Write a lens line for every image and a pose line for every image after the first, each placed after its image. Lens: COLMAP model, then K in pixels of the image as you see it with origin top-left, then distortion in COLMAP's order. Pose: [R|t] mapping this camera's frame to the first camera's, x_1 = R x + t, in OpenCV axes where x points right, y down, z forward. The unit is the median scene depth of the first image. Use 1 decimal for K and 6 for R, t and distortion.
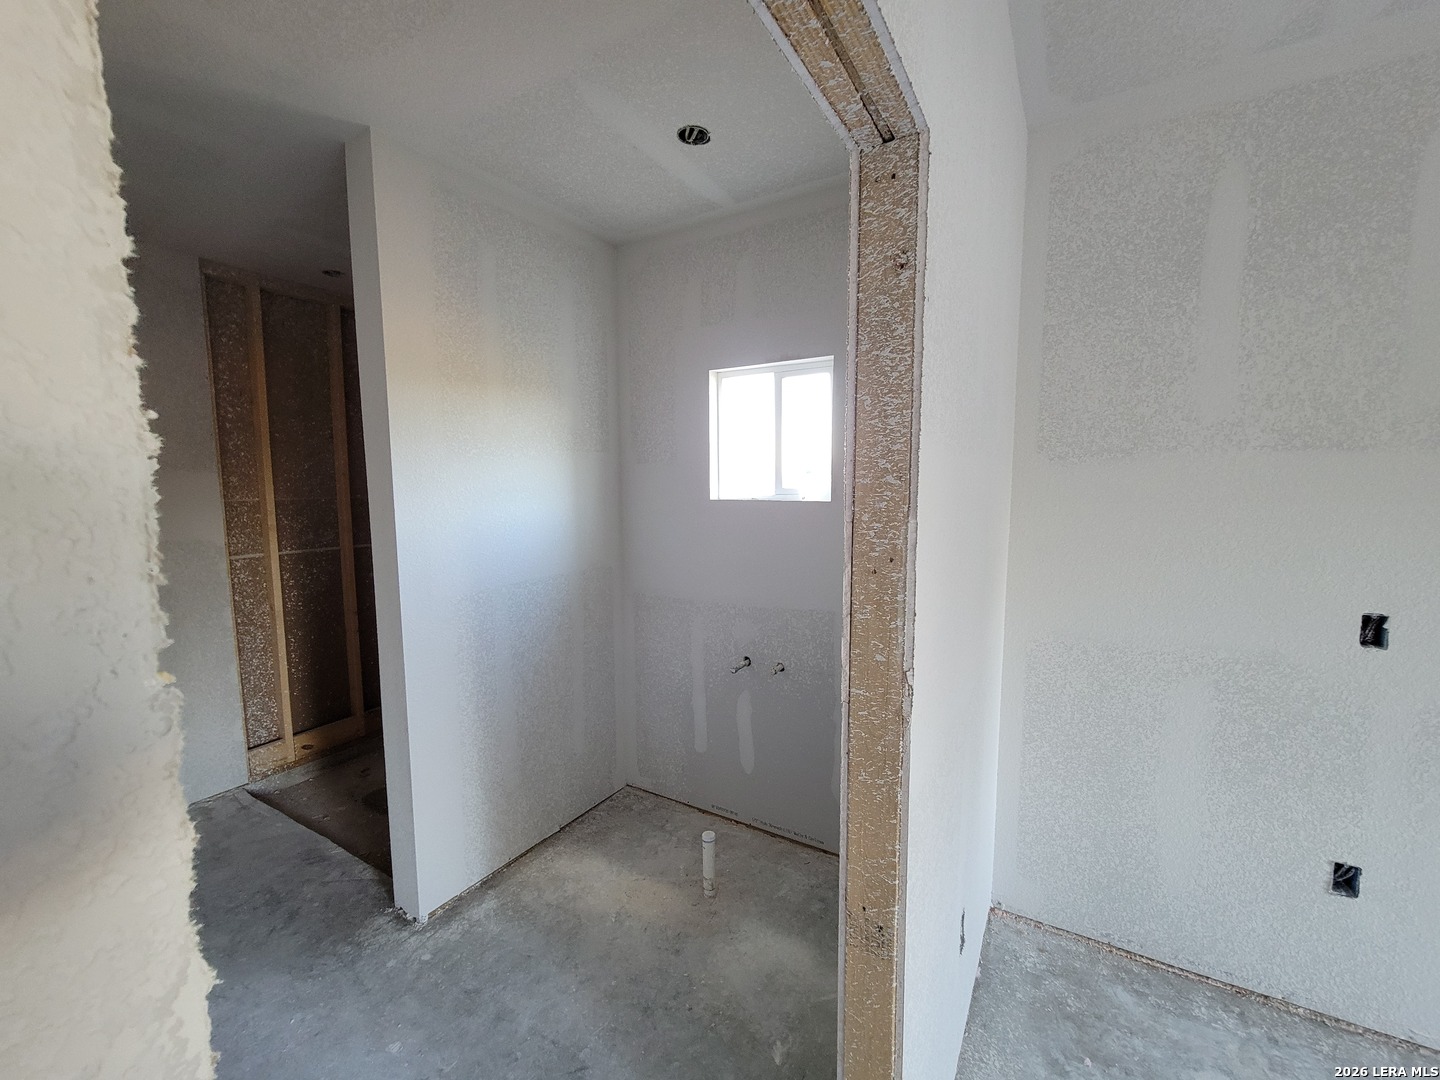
lens RADIAL K [[588.3, 0, 717.2], [0, 588.3, 543.3], [0, 0, 1]] dist [0.000638, -0.001861]
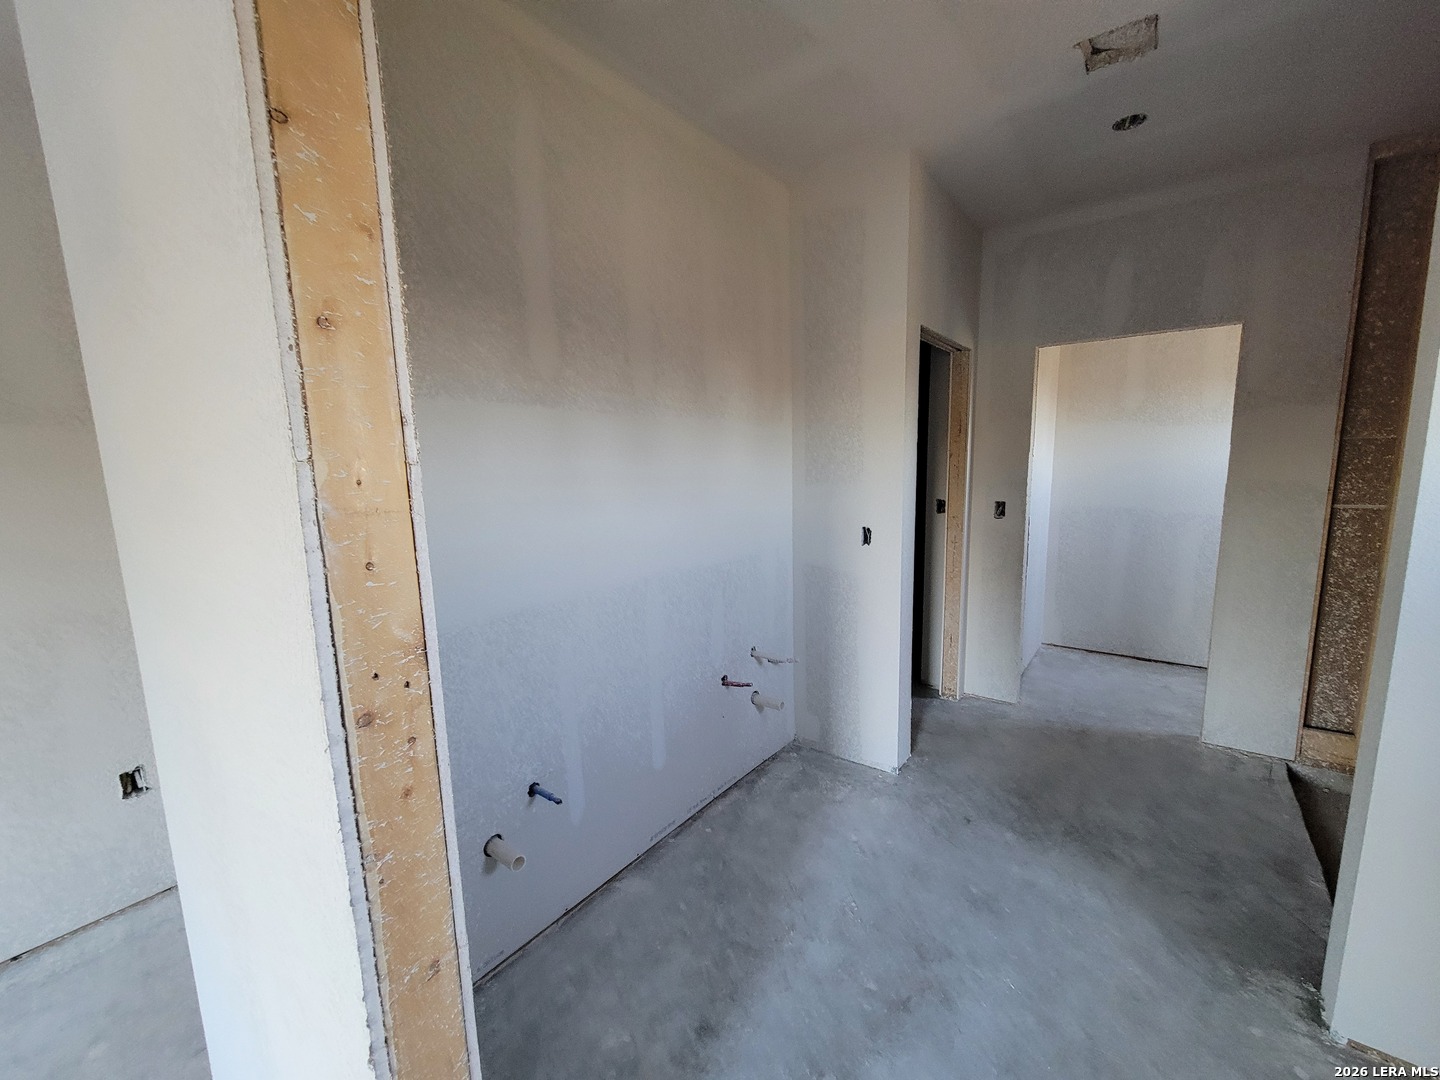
lens RADIAL K [[588.3, 0, 716.6], [0, 588.3, 542.3], [0, 0, 1]] dist [0.000638, -0.001861]
pose [[-0.114095, 0.152623, -0.981676, 0.126628], [-0.071579, 0.984298, 0.161350, 0.003746], [0.990888, 0.088677, -0.101379, 0.213398]]
